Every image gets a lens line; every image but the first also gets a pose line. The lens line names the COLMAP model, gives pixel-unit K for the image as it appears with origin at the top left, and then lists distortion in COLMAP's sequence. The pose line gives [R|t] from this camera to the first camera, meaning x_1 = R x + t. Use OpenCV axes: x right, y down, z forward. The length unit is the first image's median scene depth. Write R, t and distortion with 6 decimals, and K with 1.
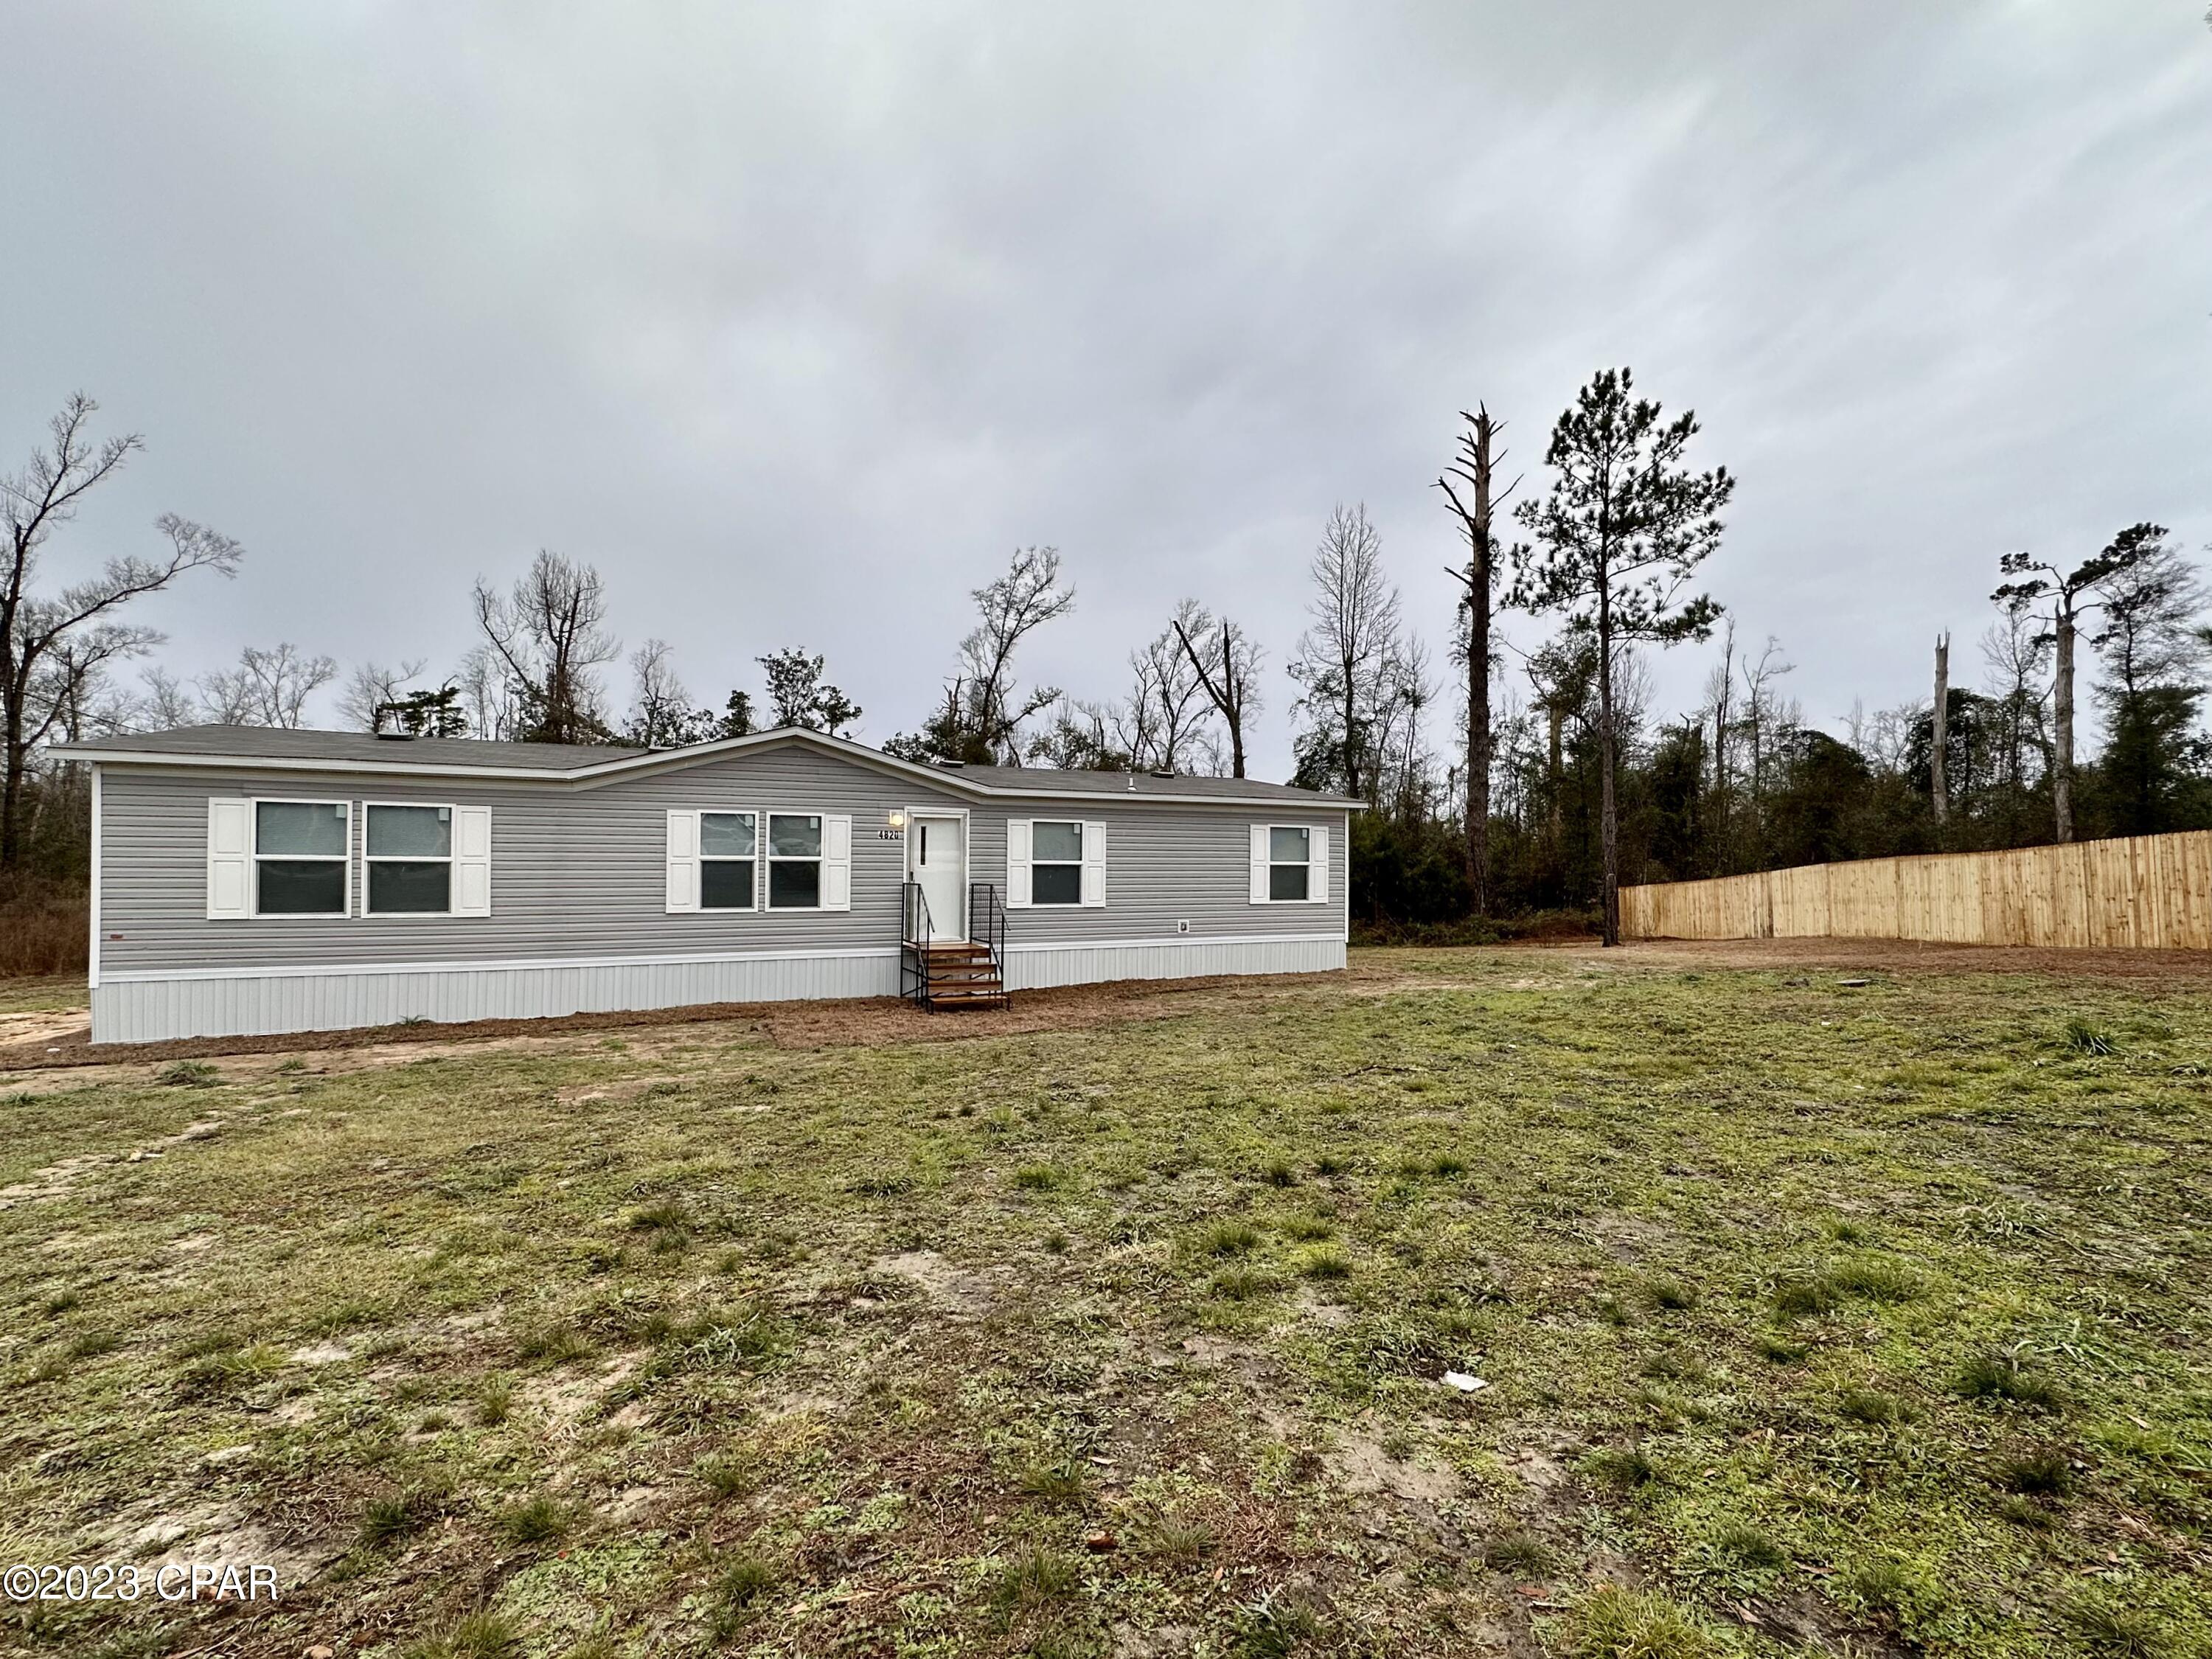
lens RADIAL K [[843.6, 0, 1167.9], [0, 843.6, 831.3], [0, 0, 1]] dist [0.000834, 0.000238]
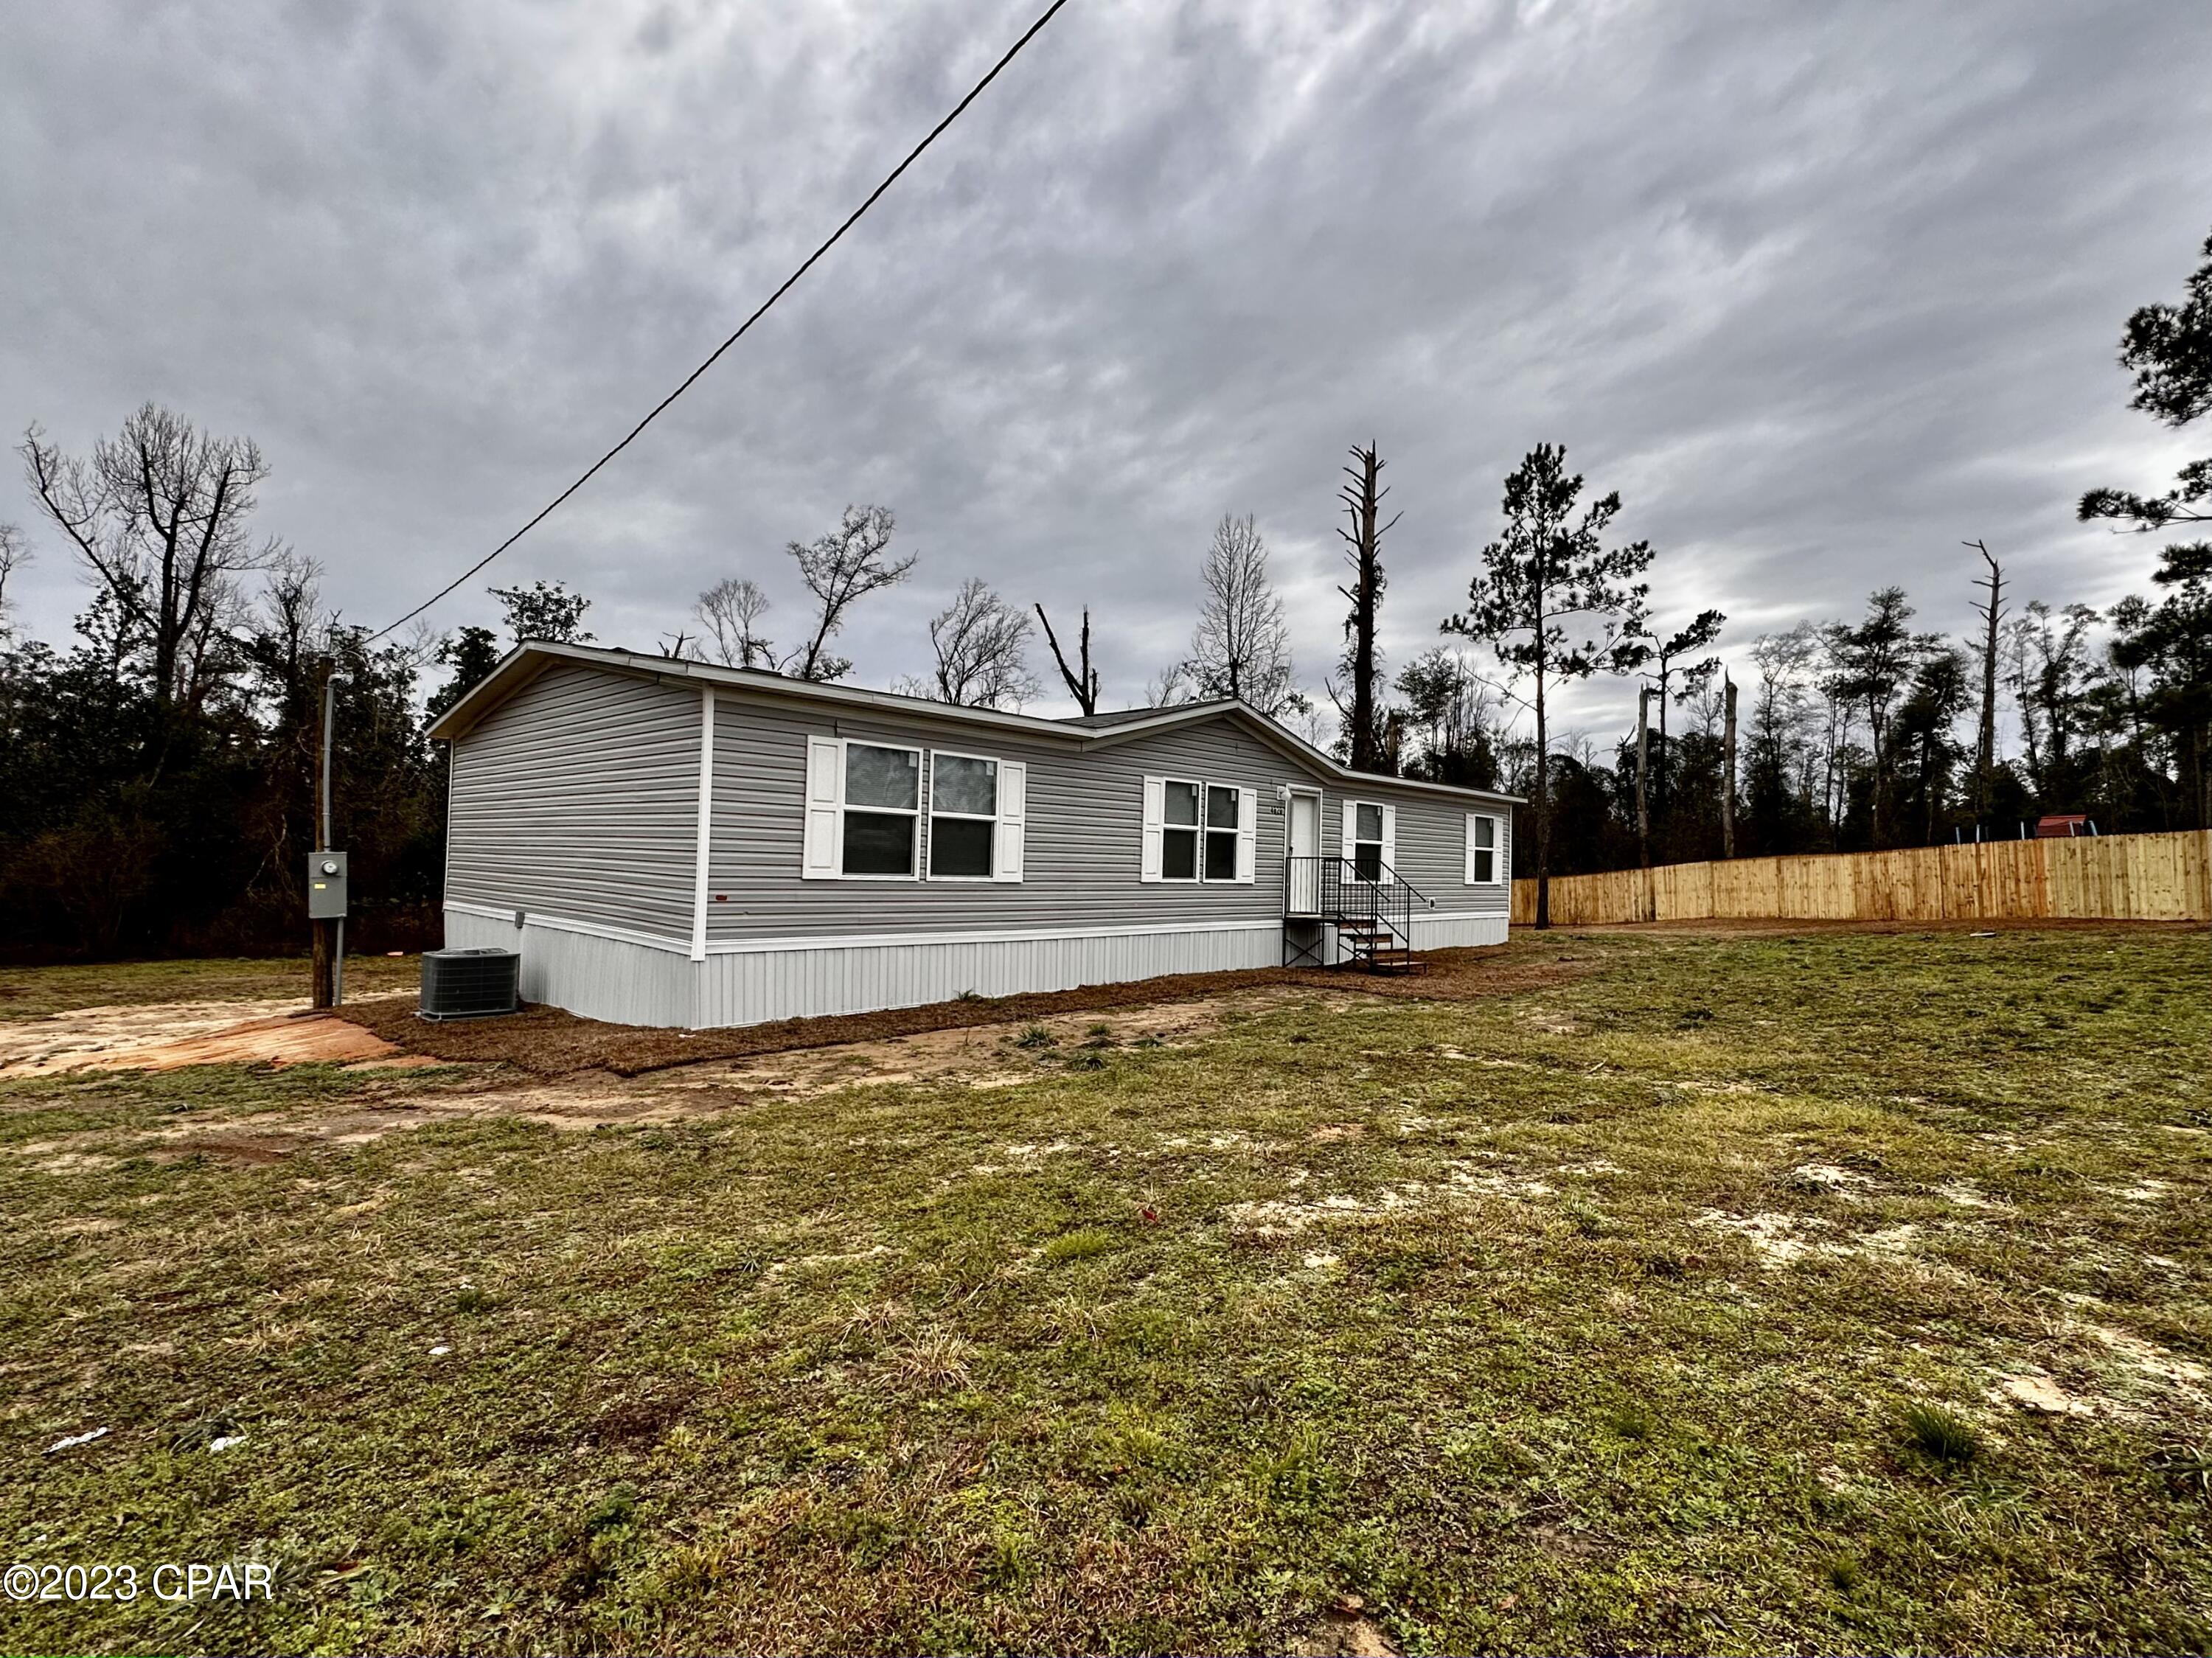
lens RADIAL K [[889.6, 0, 1117.1], [0, 889.6, 822.7], [0, 0, 1]] dist [0.000092, -0.000437]
pose [[0.943549, 0.031372, 0.329743, -0.620289], [-0.029065, 0.999506, -0.011923, 0.026976], [-0.329955, 0.001666, 0.943995, 0.029087]]
